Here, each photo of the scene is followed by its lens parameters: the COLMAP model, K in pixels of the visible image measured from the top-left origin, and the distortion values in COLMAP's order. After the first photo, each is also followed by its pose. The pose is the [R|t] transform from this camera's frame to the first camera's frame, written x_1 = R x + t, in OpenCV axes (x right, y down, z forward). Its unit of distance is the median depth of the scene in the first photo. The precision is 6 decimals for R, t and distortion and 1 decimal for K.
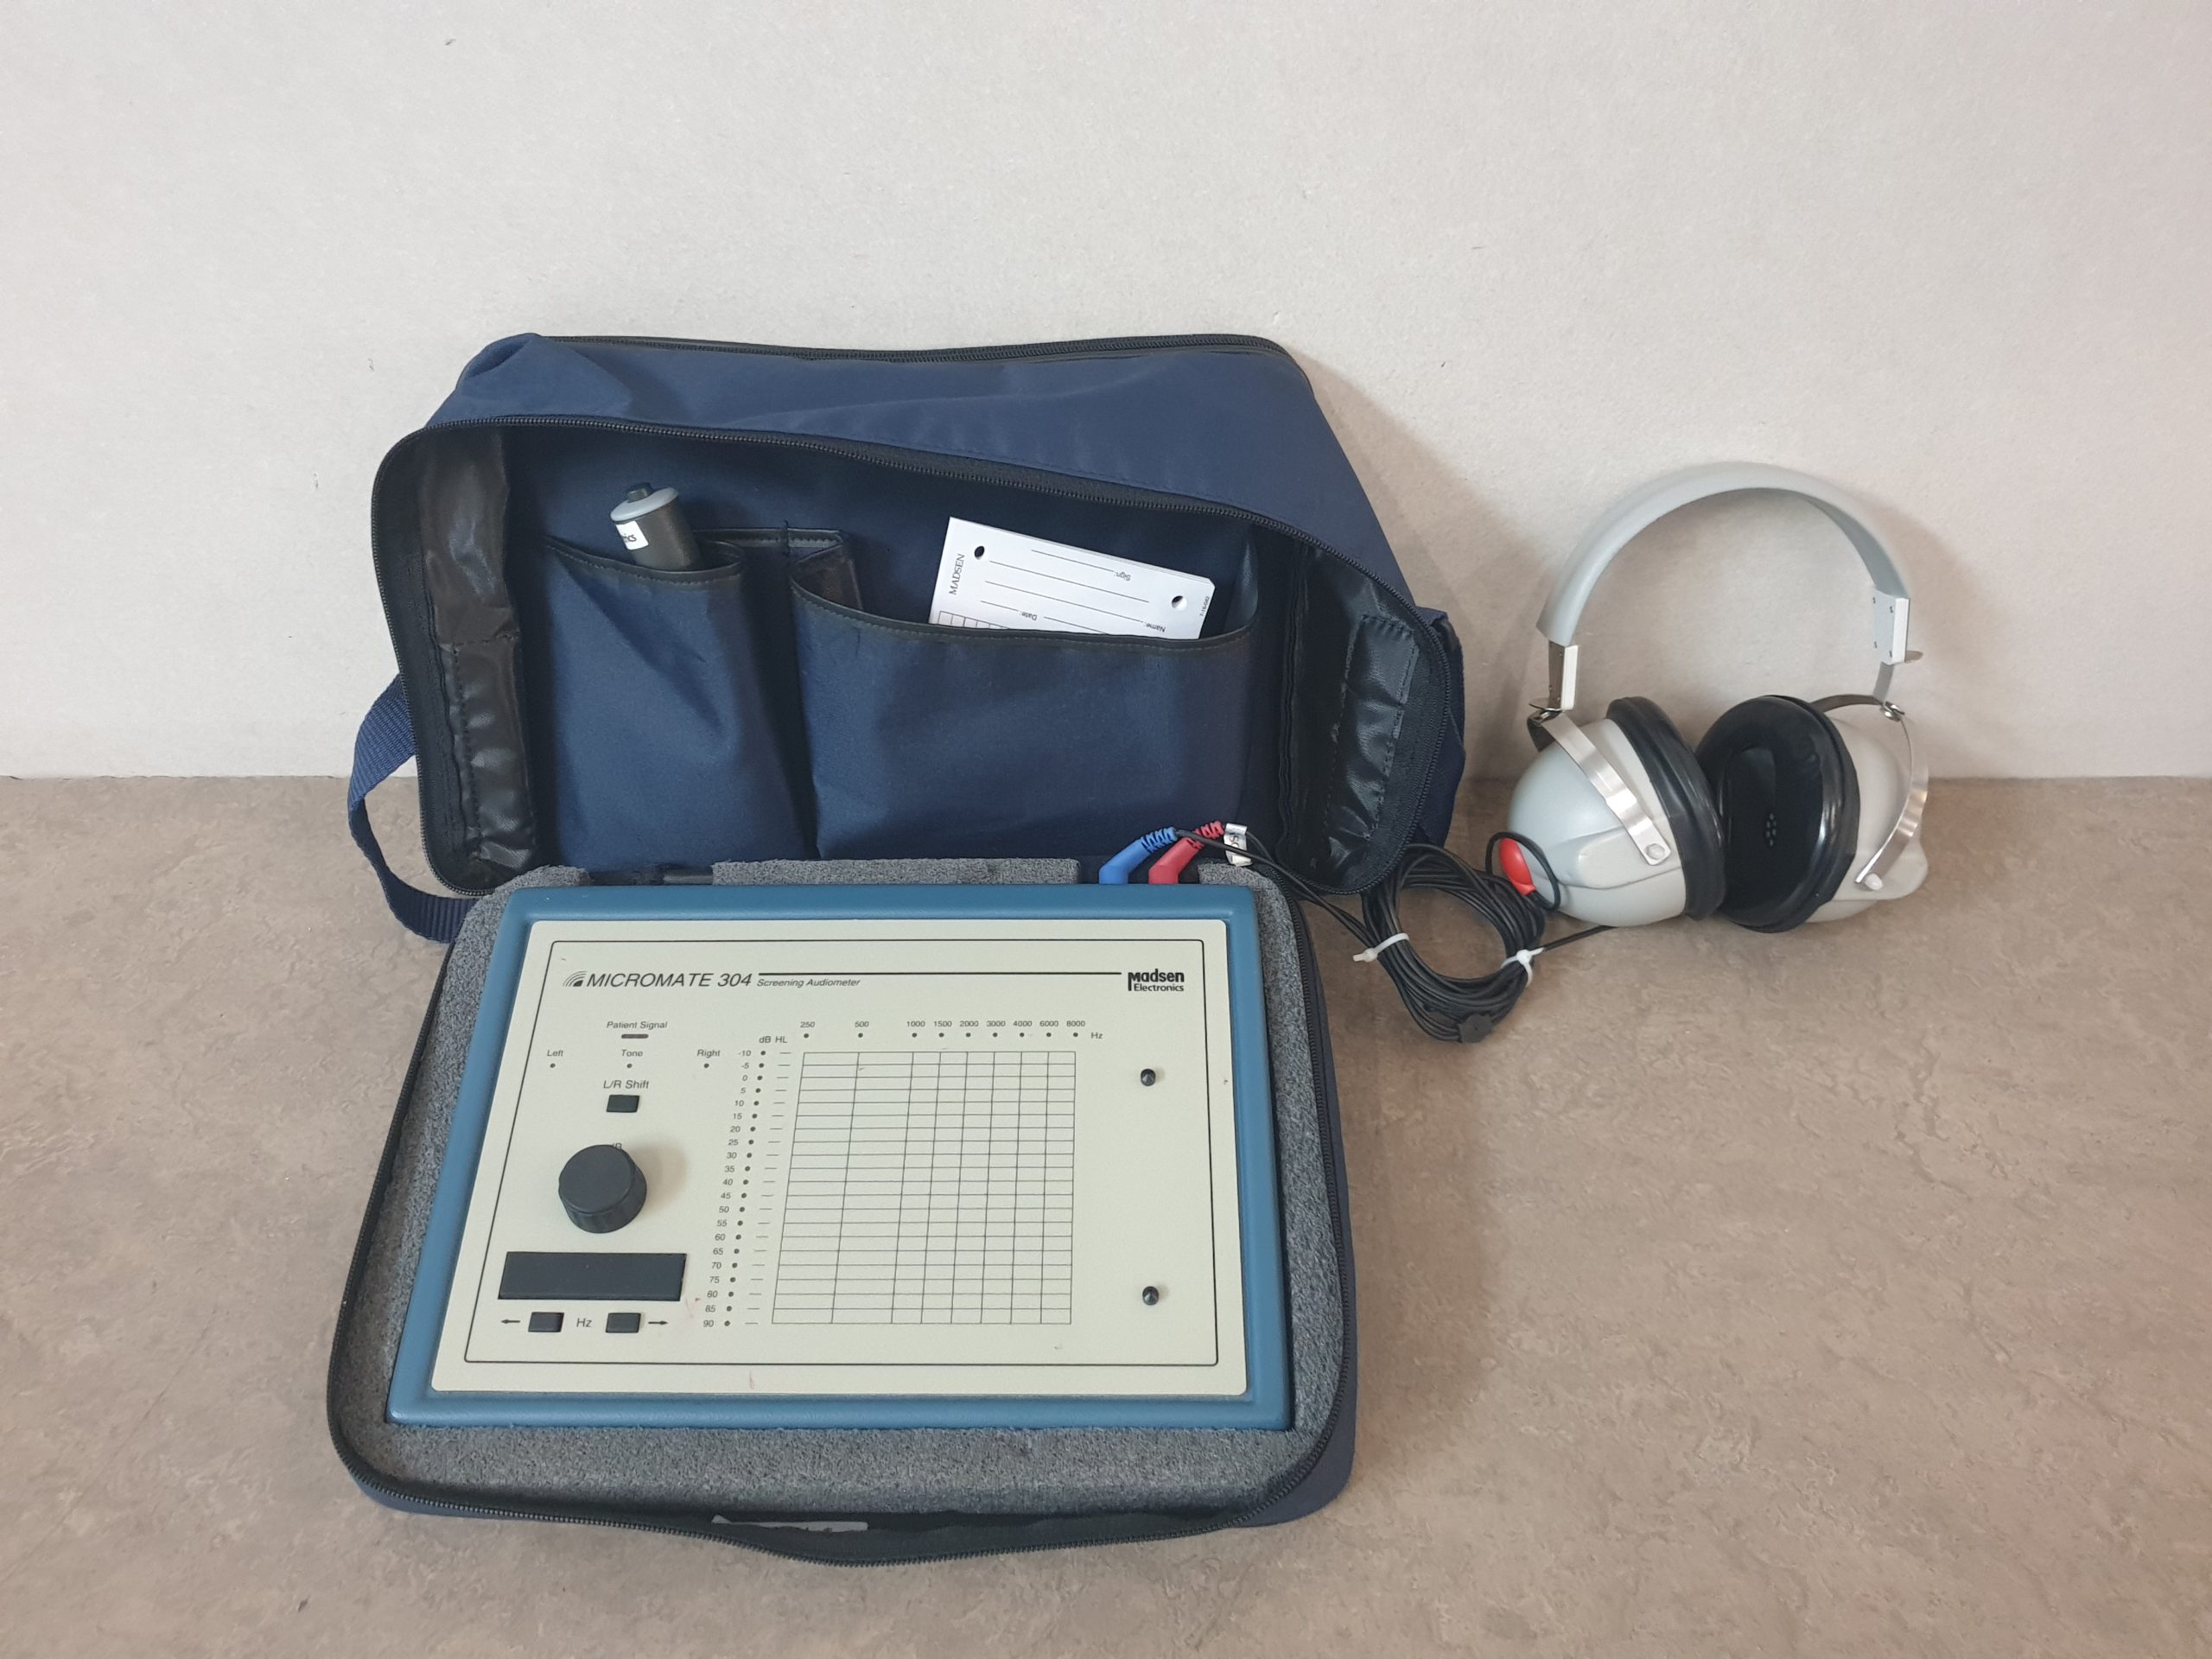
lens RADIAL K [[1696.6, 0, 1096.6], [0, 1696.6, 874.7], [0, 0, 1]] dist [0.009319, 0.003307]
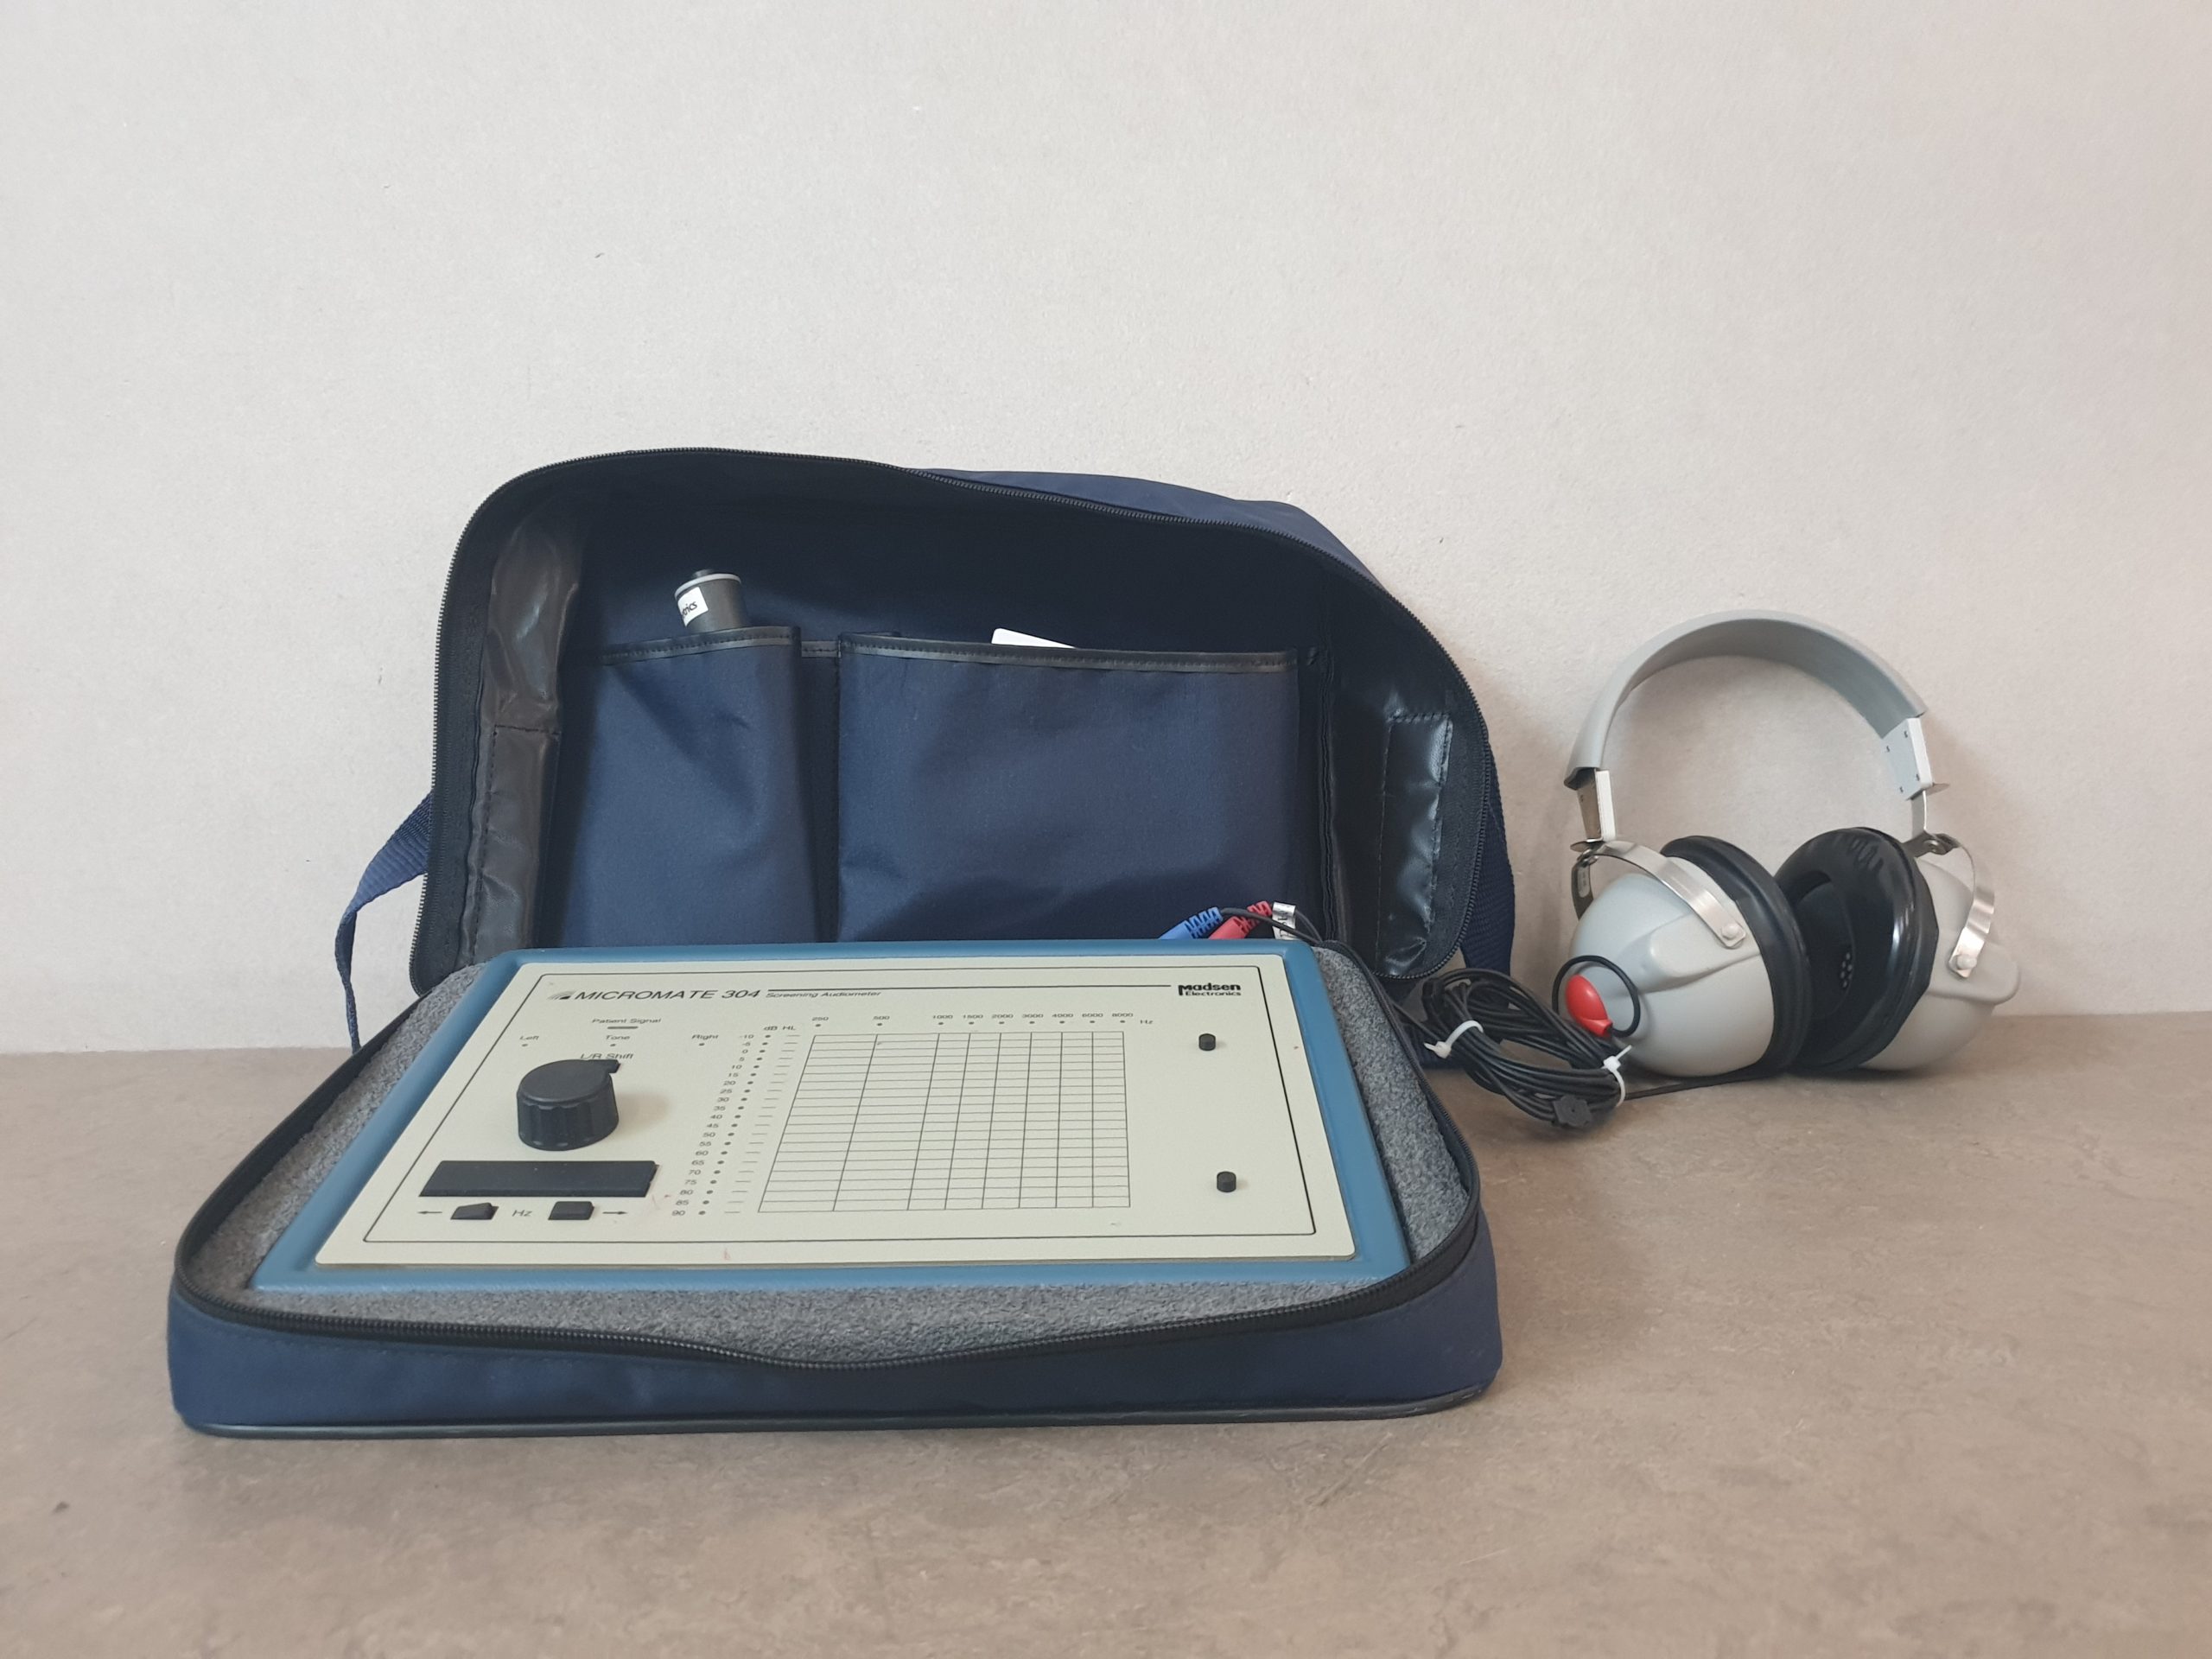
lens RADIAL K [[1730.9, 0, 1110.2], [0, 1730.9, 862.2], [0, 0, 1]] dist [0.005957, 0.006501]
pose [[0.999781, 0.000528, 0.020922, -0.037748], [0.011588, 0.818505, -0.574383, 0.542053], [-0.017427, 0.574499, 0.818320, 0.209955]]
